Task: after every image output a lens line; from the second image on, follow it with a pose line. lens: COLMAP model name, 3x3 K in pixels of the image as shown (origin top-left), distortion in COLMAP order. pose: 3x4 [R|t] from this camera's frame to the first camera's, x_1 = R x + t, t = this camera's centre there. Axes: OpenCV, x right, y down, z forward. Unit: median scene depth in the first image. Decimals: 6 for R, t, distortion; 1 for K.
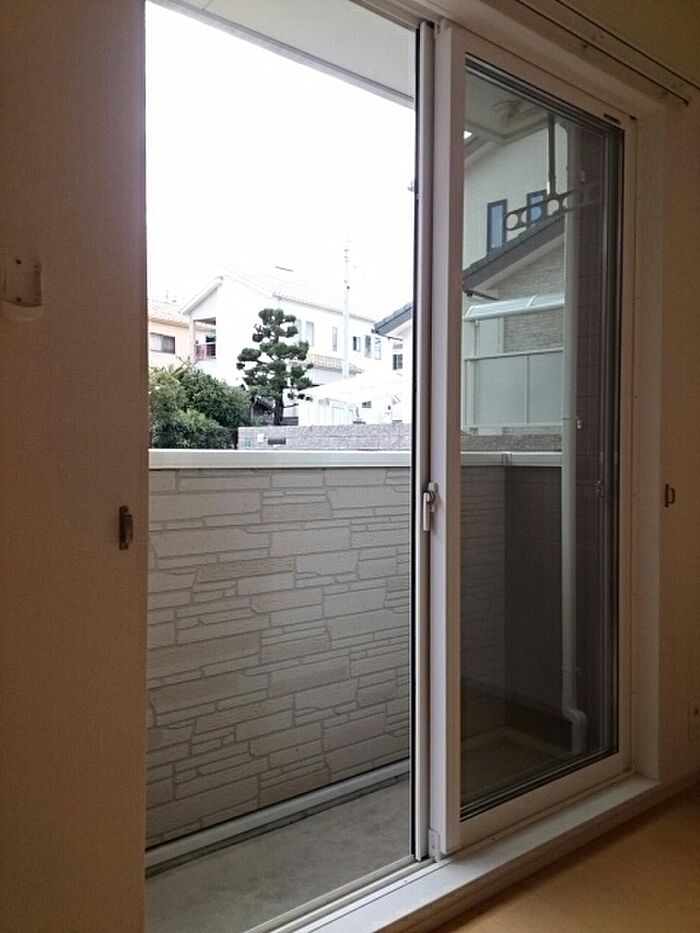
lens RADIAL K [[730.2, 0, 350.0], [0, 730.2, 466.5], [0, 0, 1]] dist [0.072209, 0.000012]
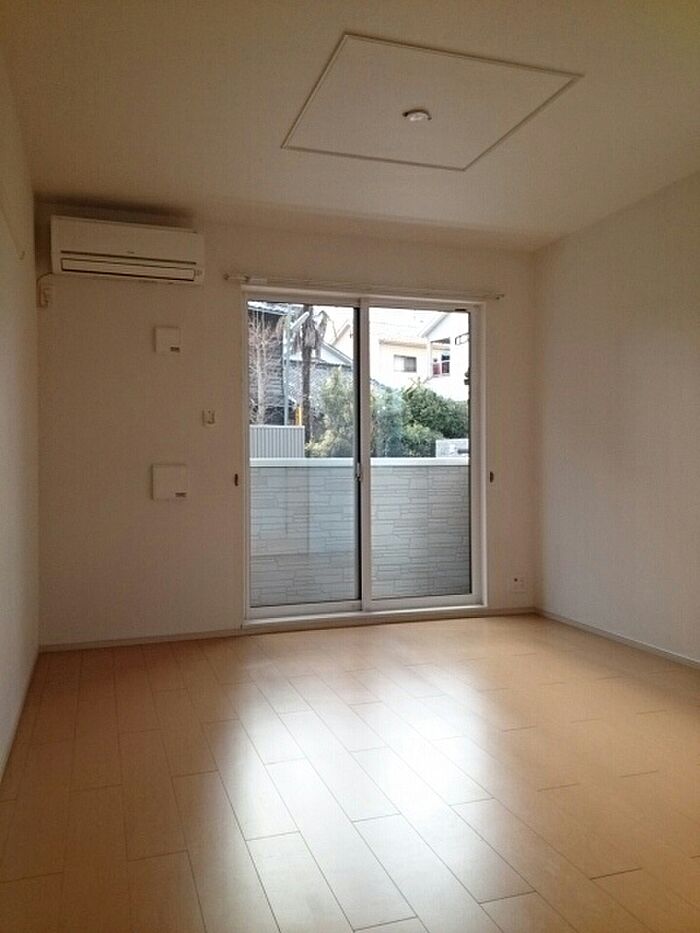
lens RADIAL K [[730.2, 0, 350.0], [0, 730.2, 466.5], [0, 0, 1]] dist [0.072209, 0.000012]
pose [[0.939829, -0.008303, -0.341545, 0.072124], [0.004128, 0.999908, -0.012951, 0.003284], [0.341621, 0.010762, 0.939776, -0.109736]]
